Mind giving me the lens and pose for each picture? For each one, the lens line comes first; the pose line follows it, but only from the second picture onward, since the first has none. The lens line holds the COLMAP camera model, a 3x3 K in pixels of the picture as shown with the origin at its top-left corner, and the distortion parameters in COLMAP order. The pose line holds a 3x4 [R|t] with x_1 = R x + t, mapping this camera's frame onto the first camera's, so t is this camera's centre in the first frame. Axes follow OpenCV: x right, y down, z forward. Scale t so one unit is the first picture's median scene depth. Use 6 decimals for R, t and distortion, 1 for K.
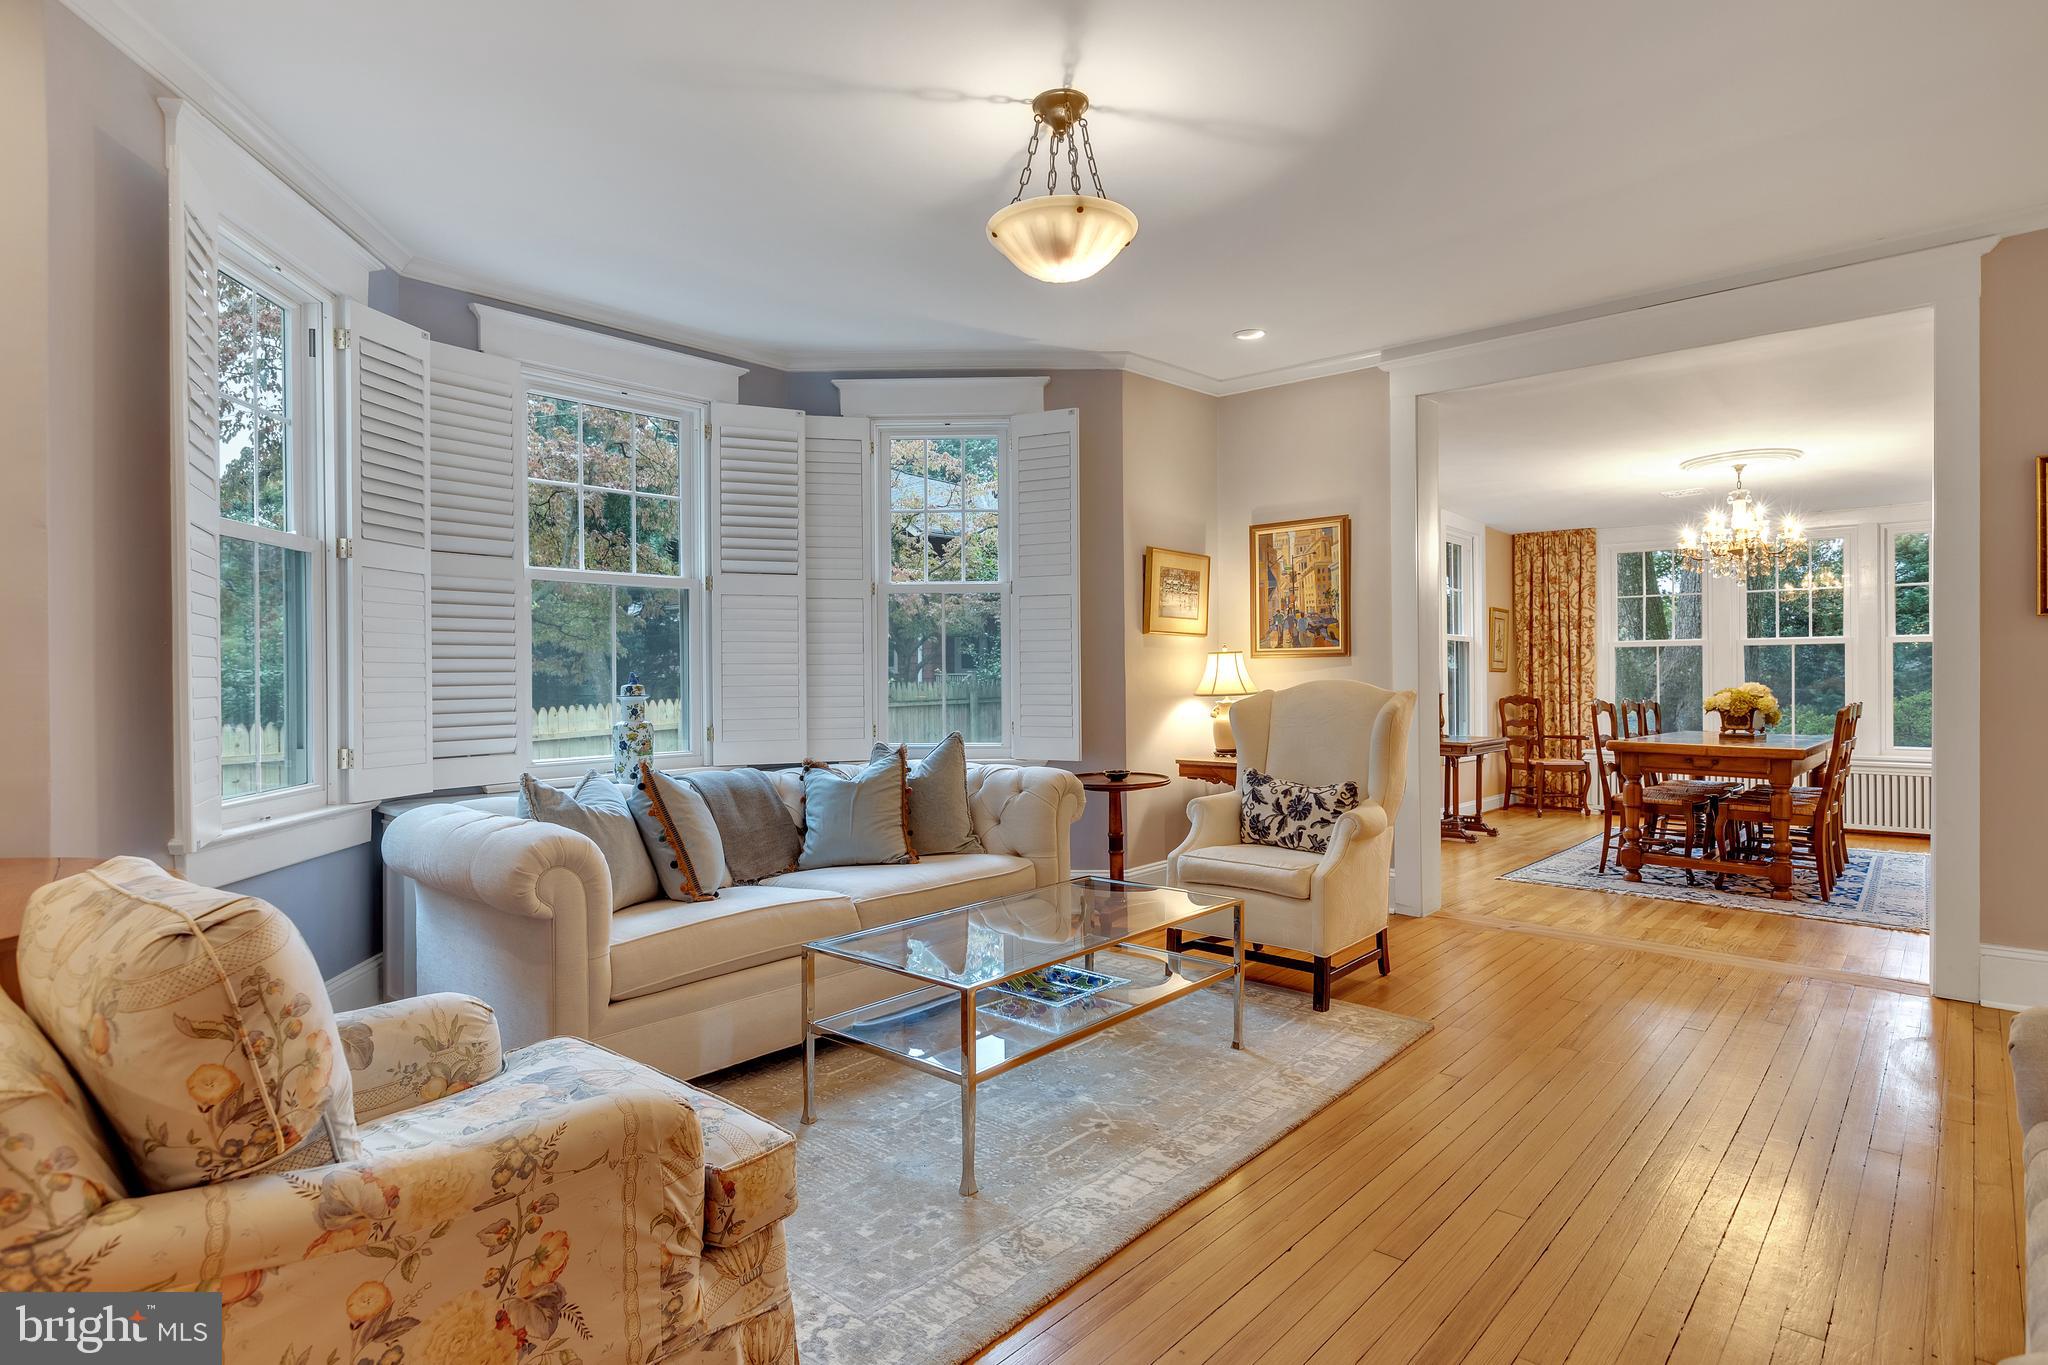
lens RADIAL K [[1043.1, 0, 1018.5], [0, 1043.1, 678.0], [0, 0, 1]] dist [0.006582, -0.000149]
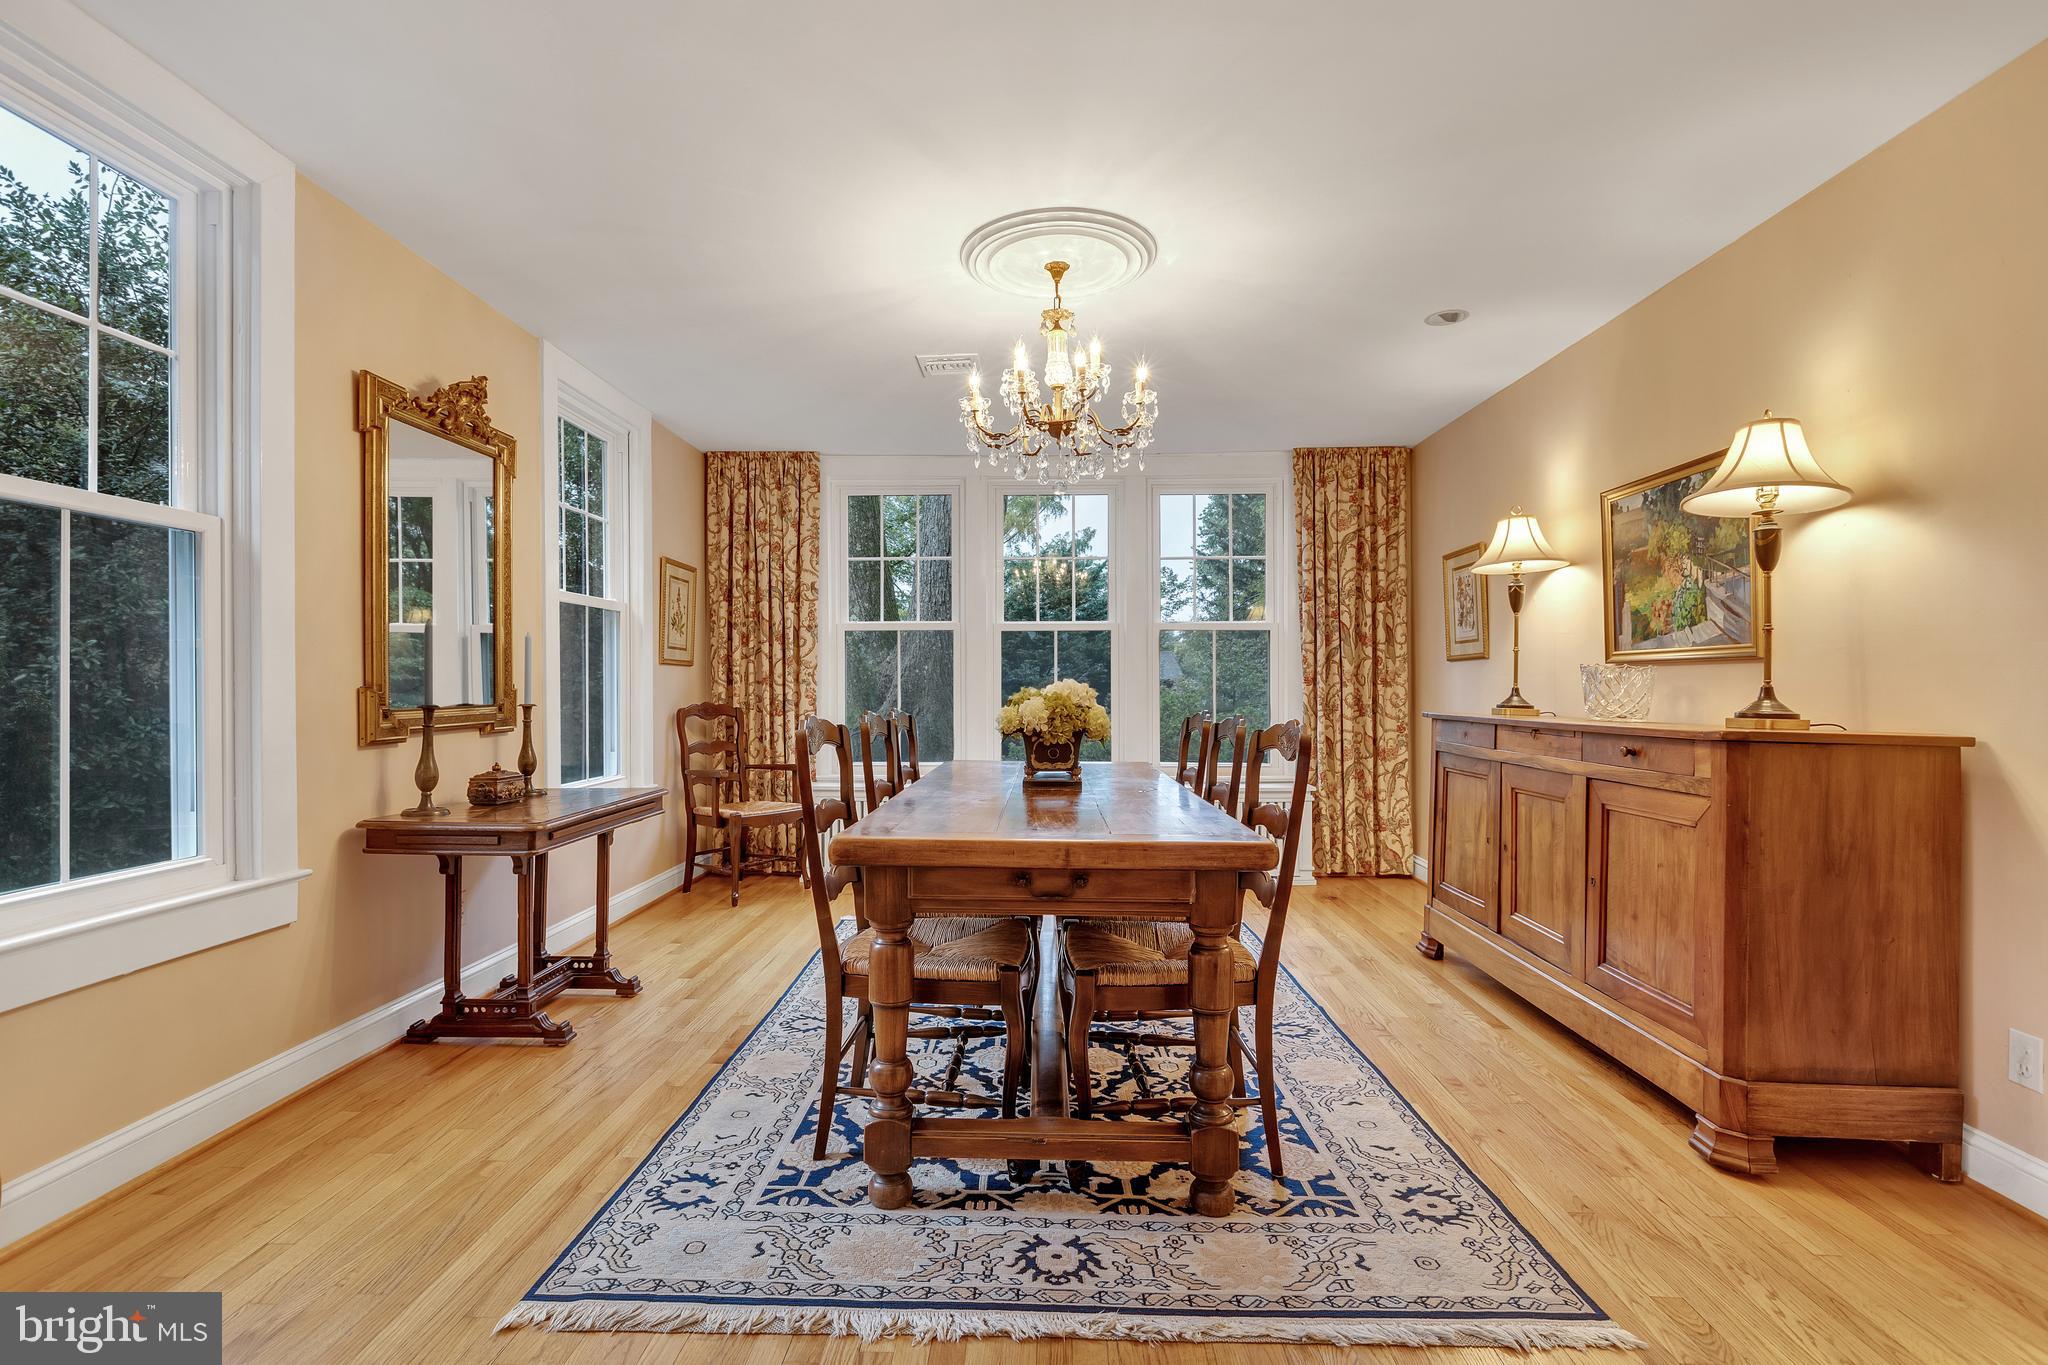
lens RADIAL K [[938.0, 0, 1029.7], [0, 938.0, 675.8], [0, 0, 1]] dist [0.001840, -0.003799]
pose [[0.754333, 0.002338, 0.656487, 0.403322], [-0.000403, 0.999995, -0.003098, 0.002916], [-0.656491, 0.002073, 0.754331, 0.712904]]
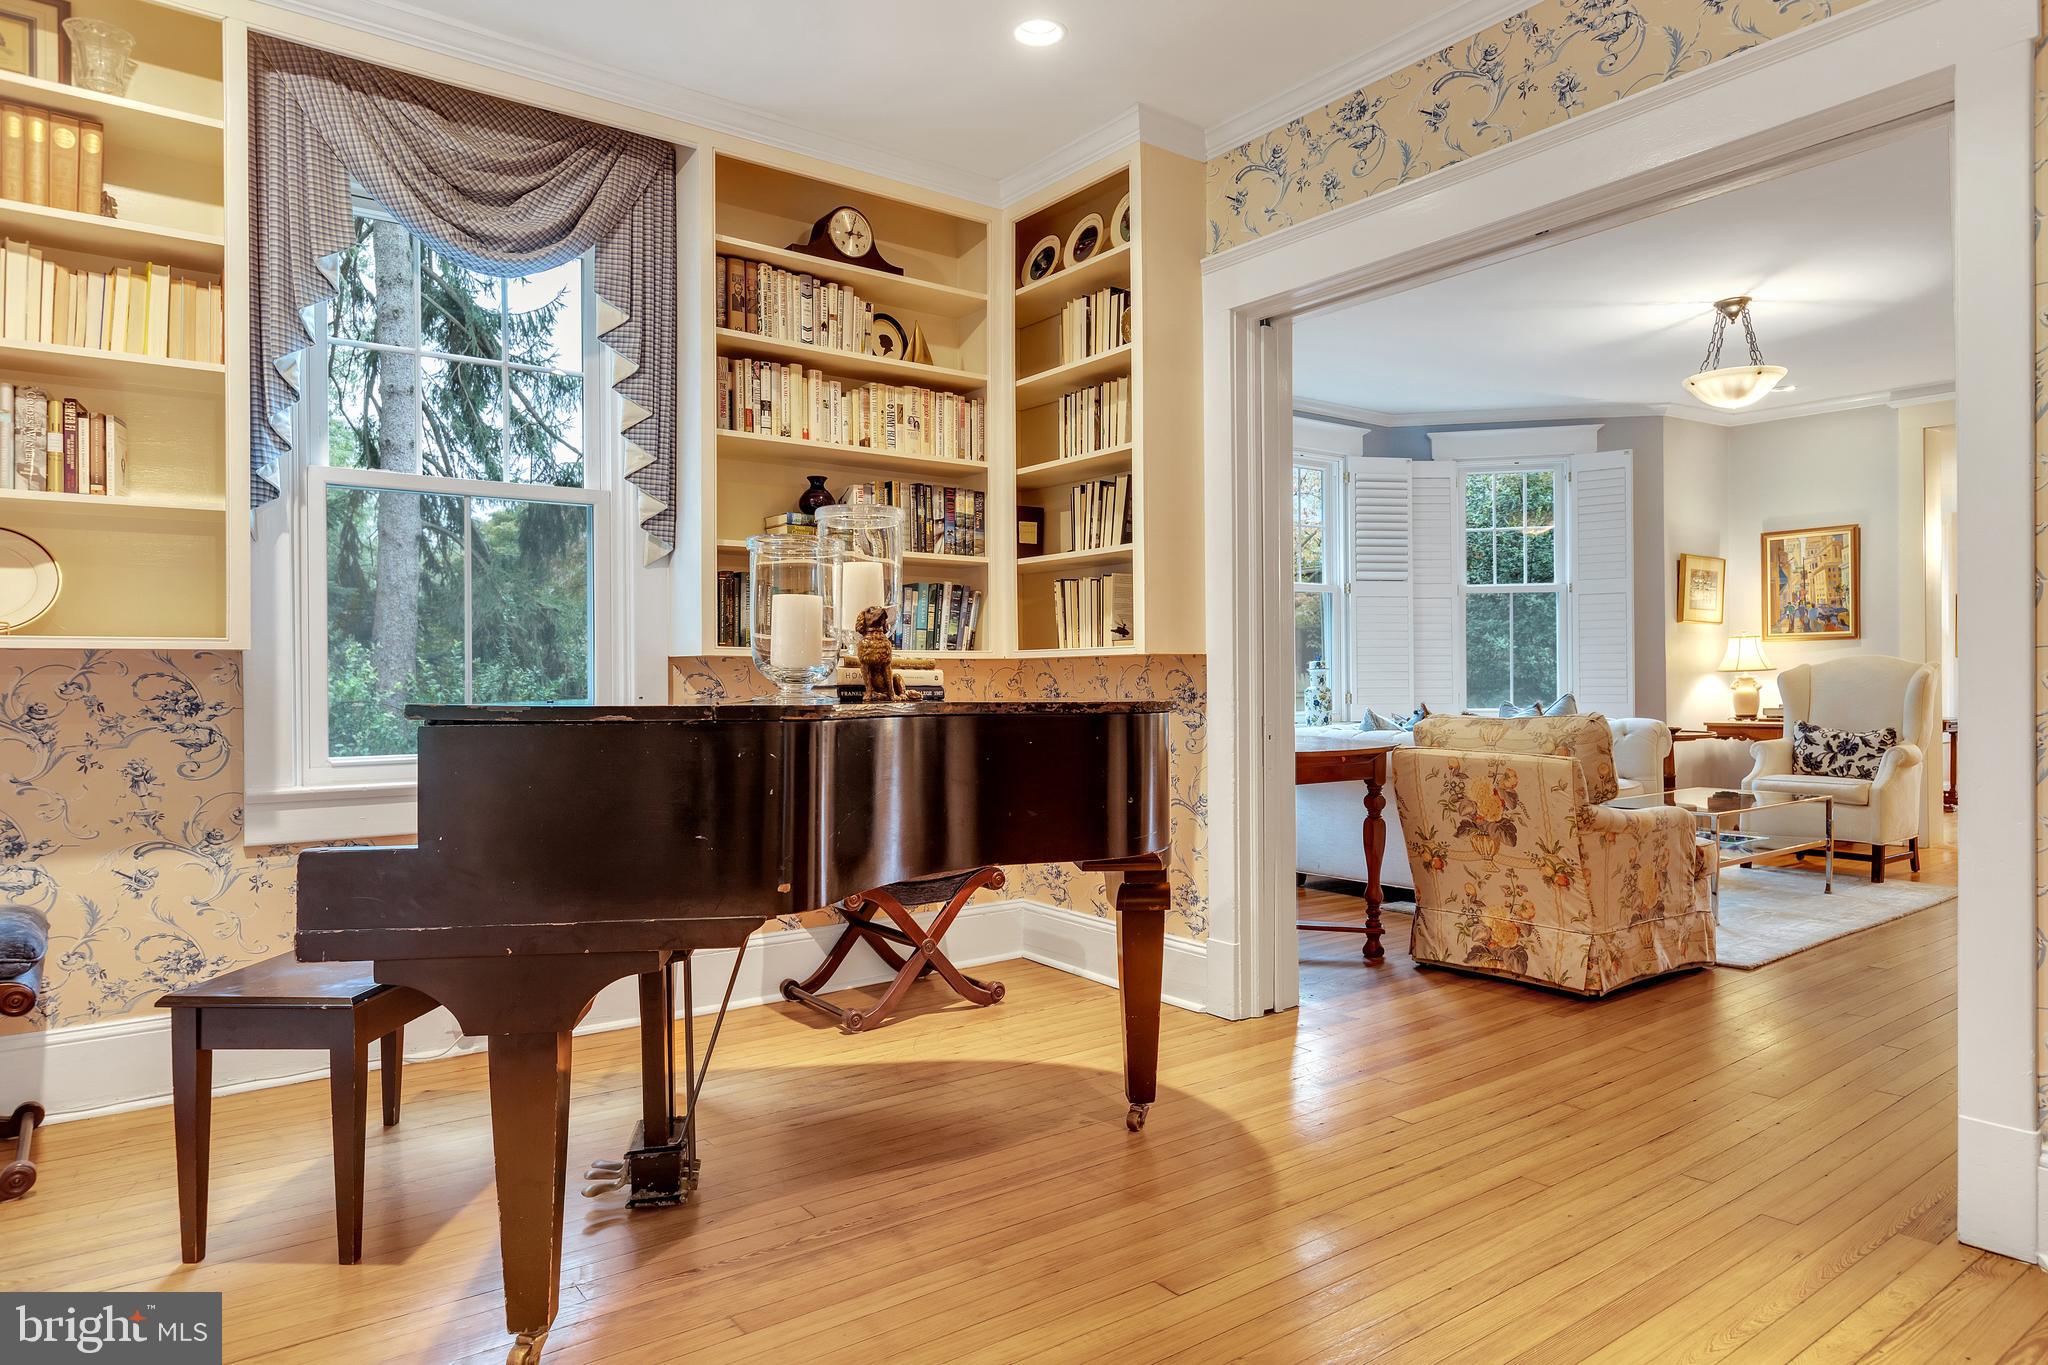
lens RADIAL K [[1222.4, 0, 1016.7], [0, 1222.4, 682.0], [0, 0, 1]] dist [-0.002781, 0.003281]
pose [[0.980912, -0.001157, -0.194449, -0.365203], [0.001443, 0.999998, 0.001327, 0.025888], [0.194447, -0.001582, 0.980912, -0.588373]]
